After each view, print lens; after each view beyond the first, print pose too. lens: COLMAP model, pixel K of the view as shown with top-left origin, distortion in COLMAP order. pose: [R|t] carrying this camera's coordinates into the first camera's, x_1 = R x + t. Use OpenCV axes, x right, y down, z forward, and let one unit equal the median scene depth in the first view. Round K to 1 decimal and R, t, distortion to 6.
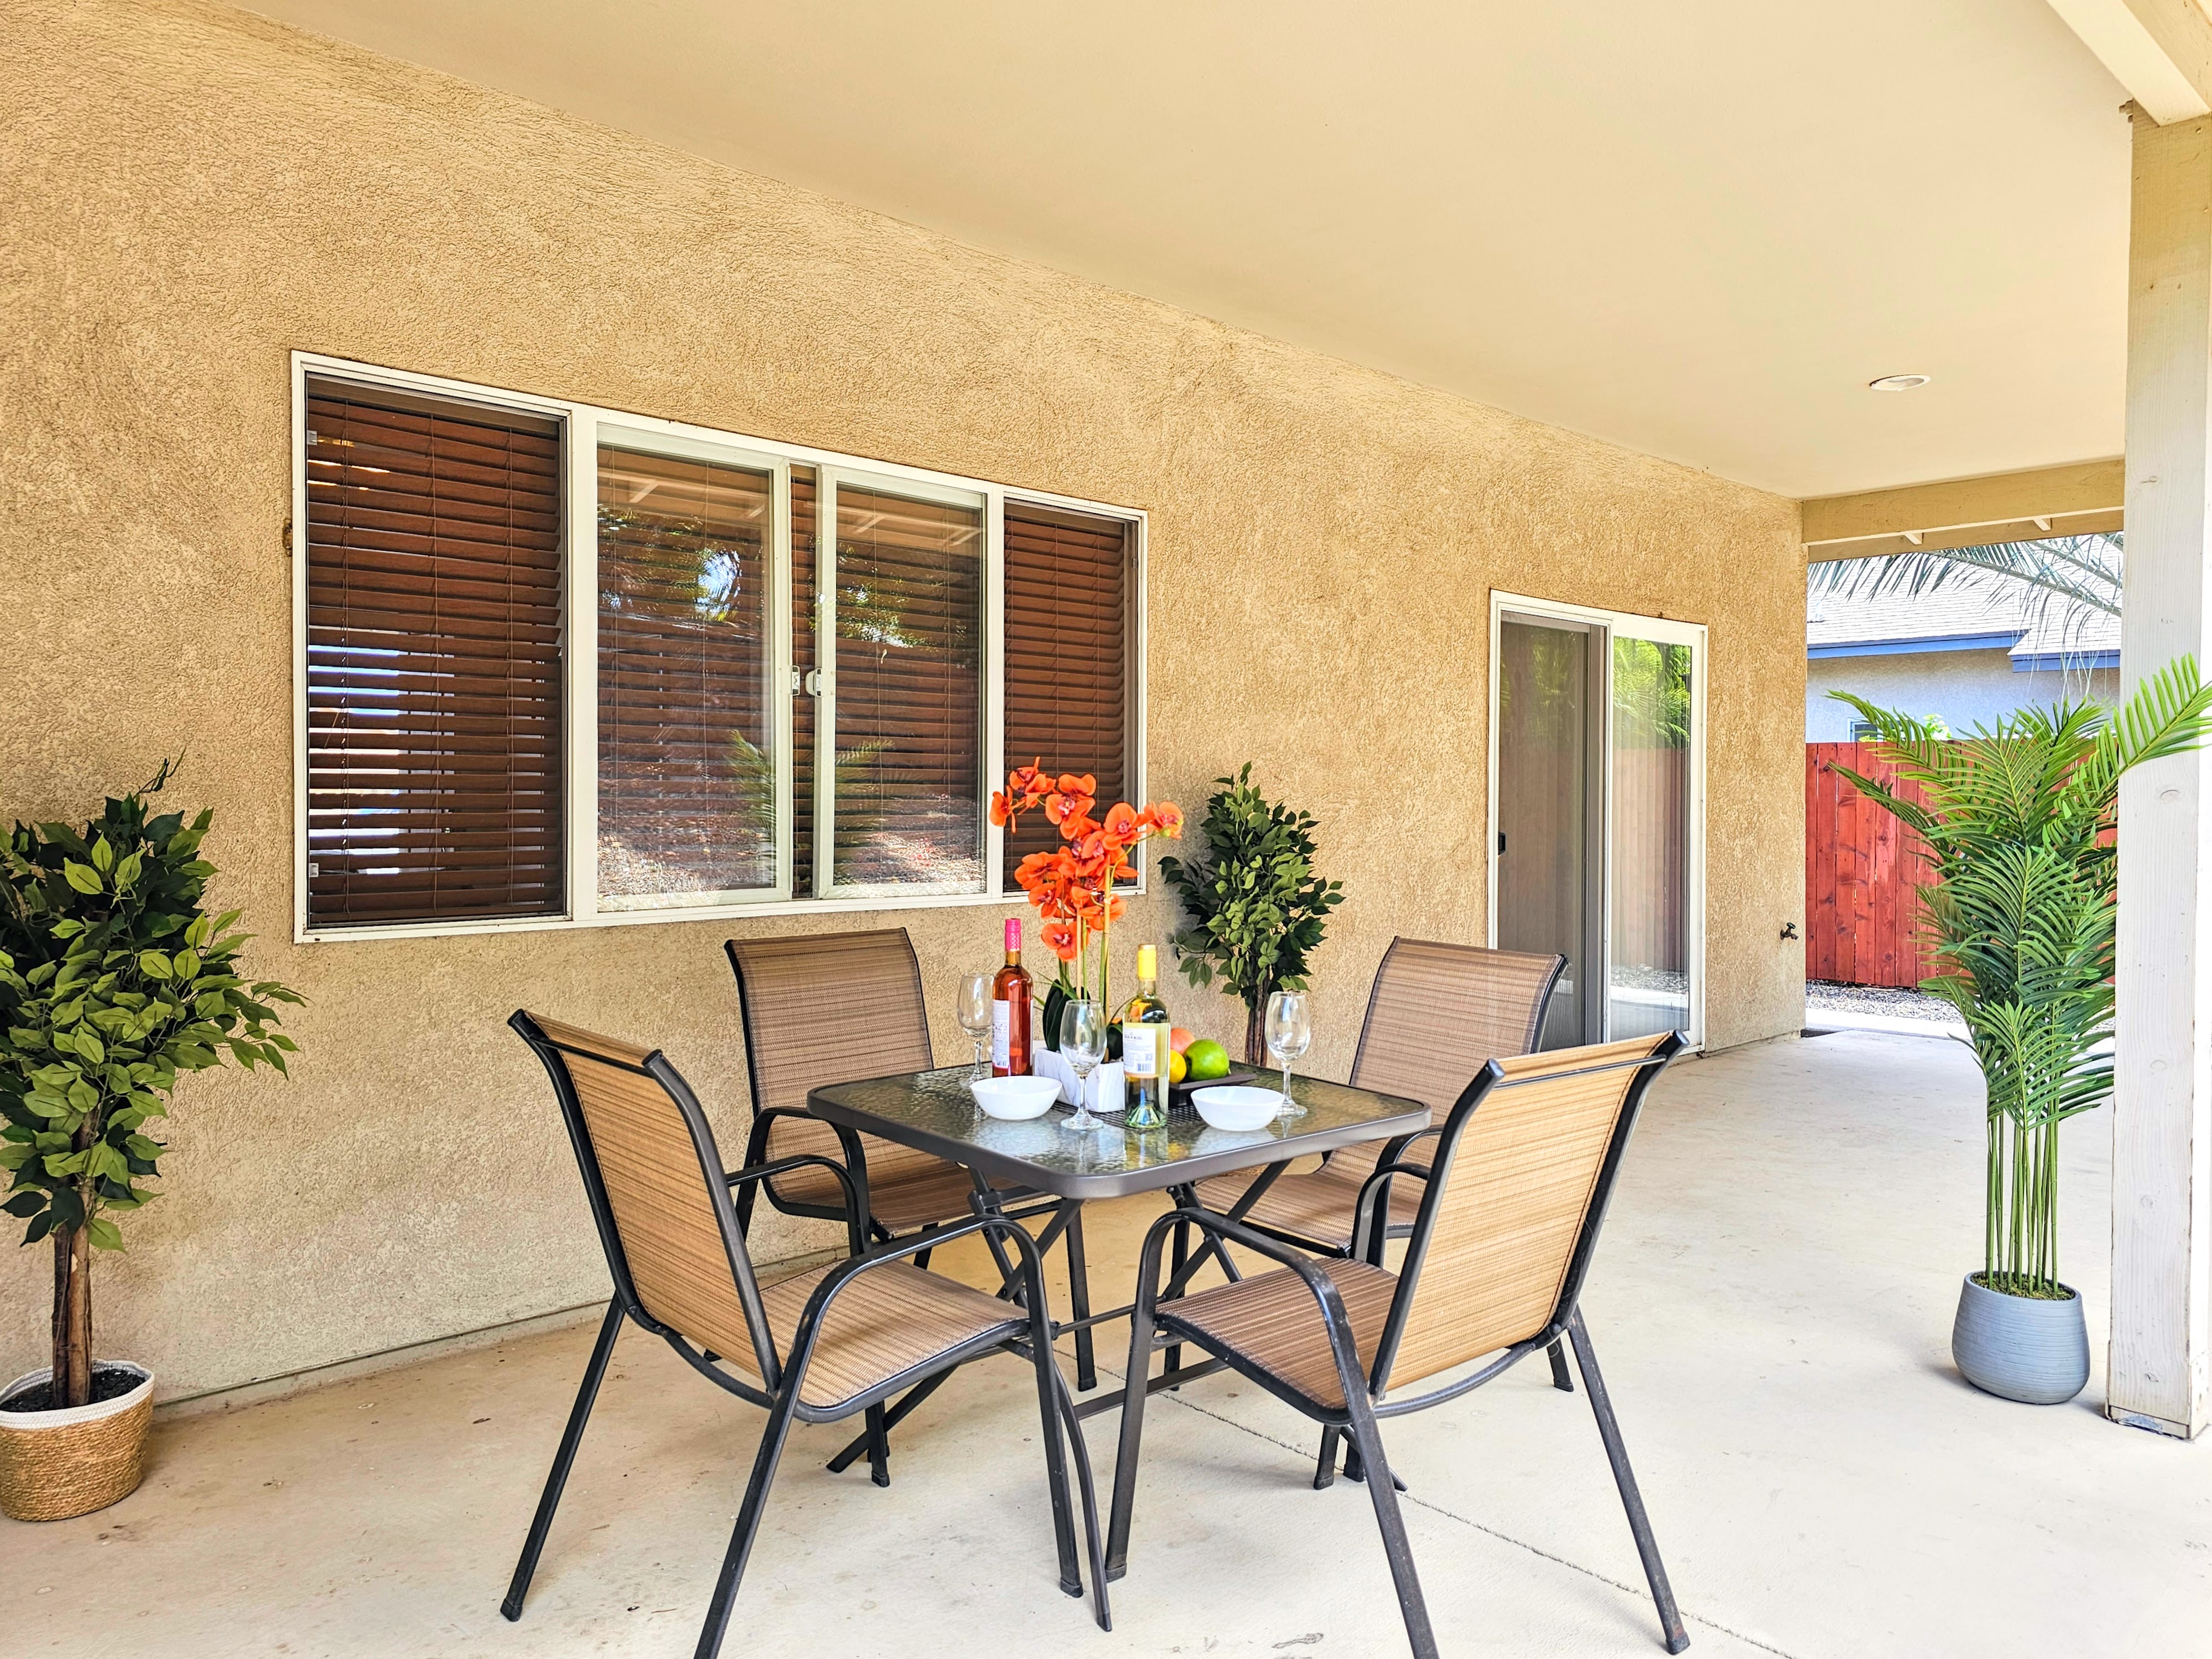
lens RADIAL K [[1493.8, 0, 1102.0], [0, 1493.8, 825.0], [0, 0, 1]] dist [0.023302, -0.028124]
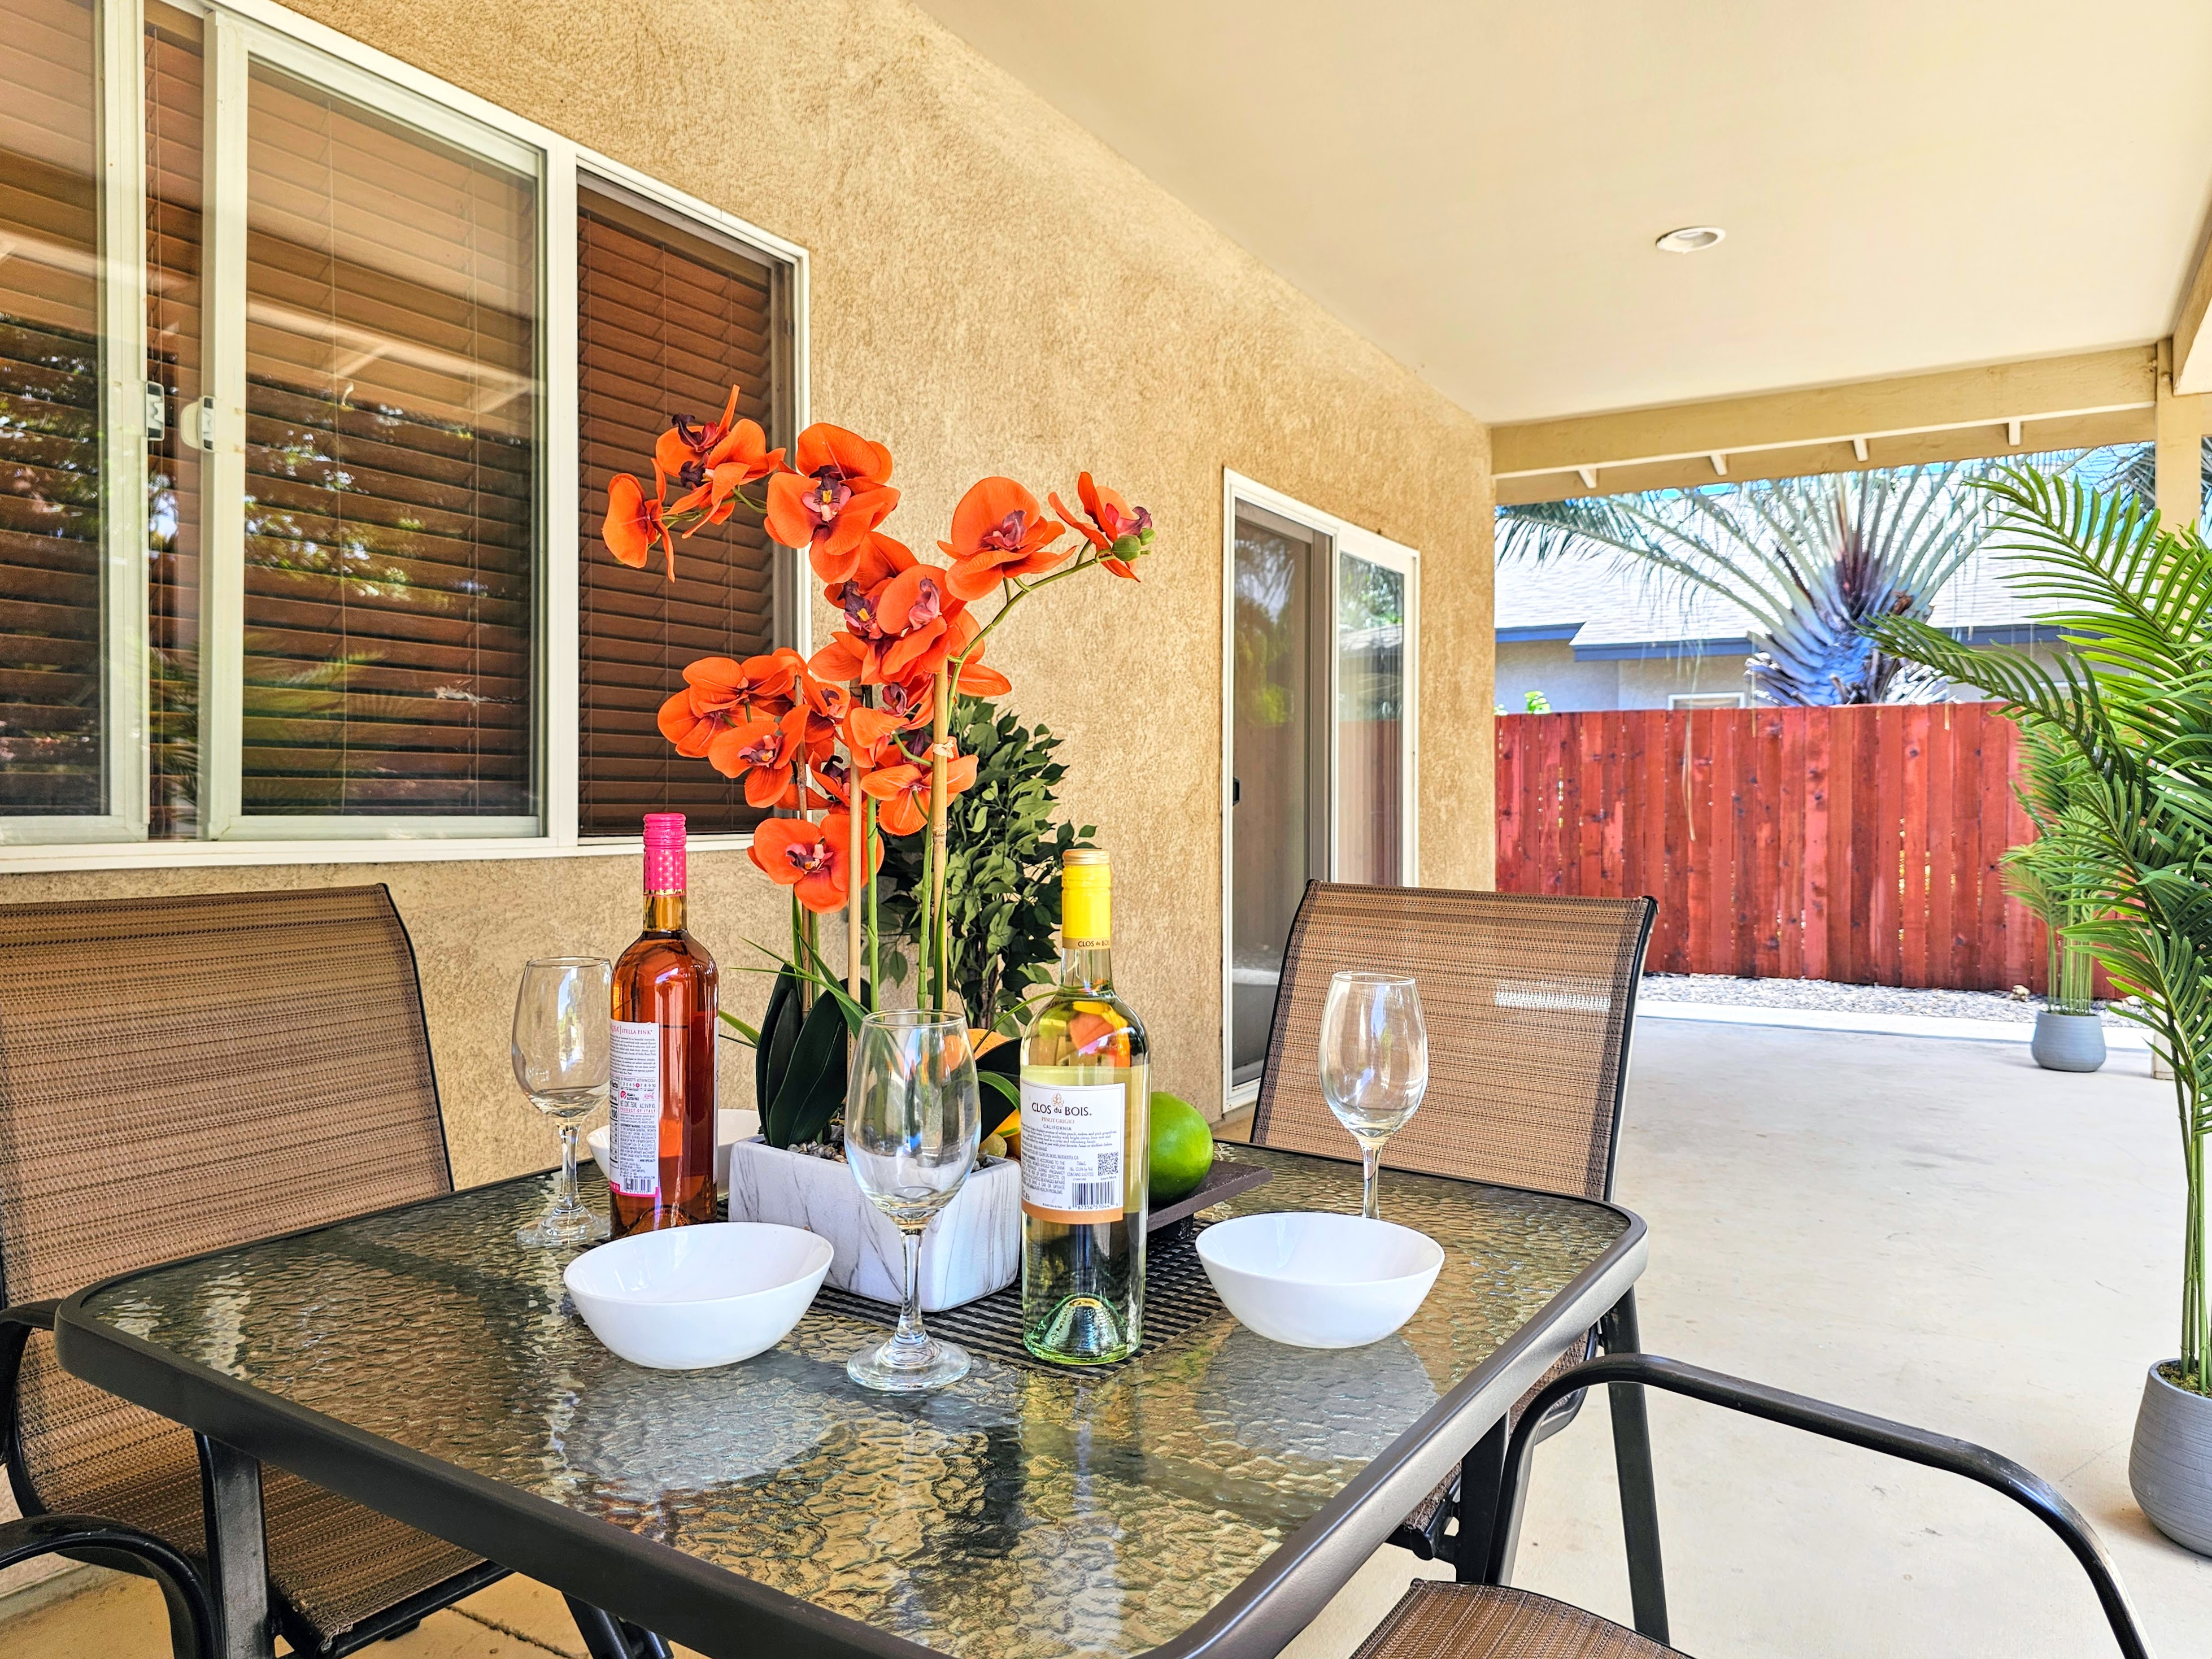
lens RADIAL K [[1493.6, 0, 1109.8], [0, 1493.6, 819.1], [0, 0, 1]] dist [0.023302, -0.028124]
pose [[0.955407, -0.006377, 0.295224, -0.037236], [0.008570, 0.999944, -0.006136, 0.039337], [-0.295168, 0.008393, 0.955408, 0.341241]]
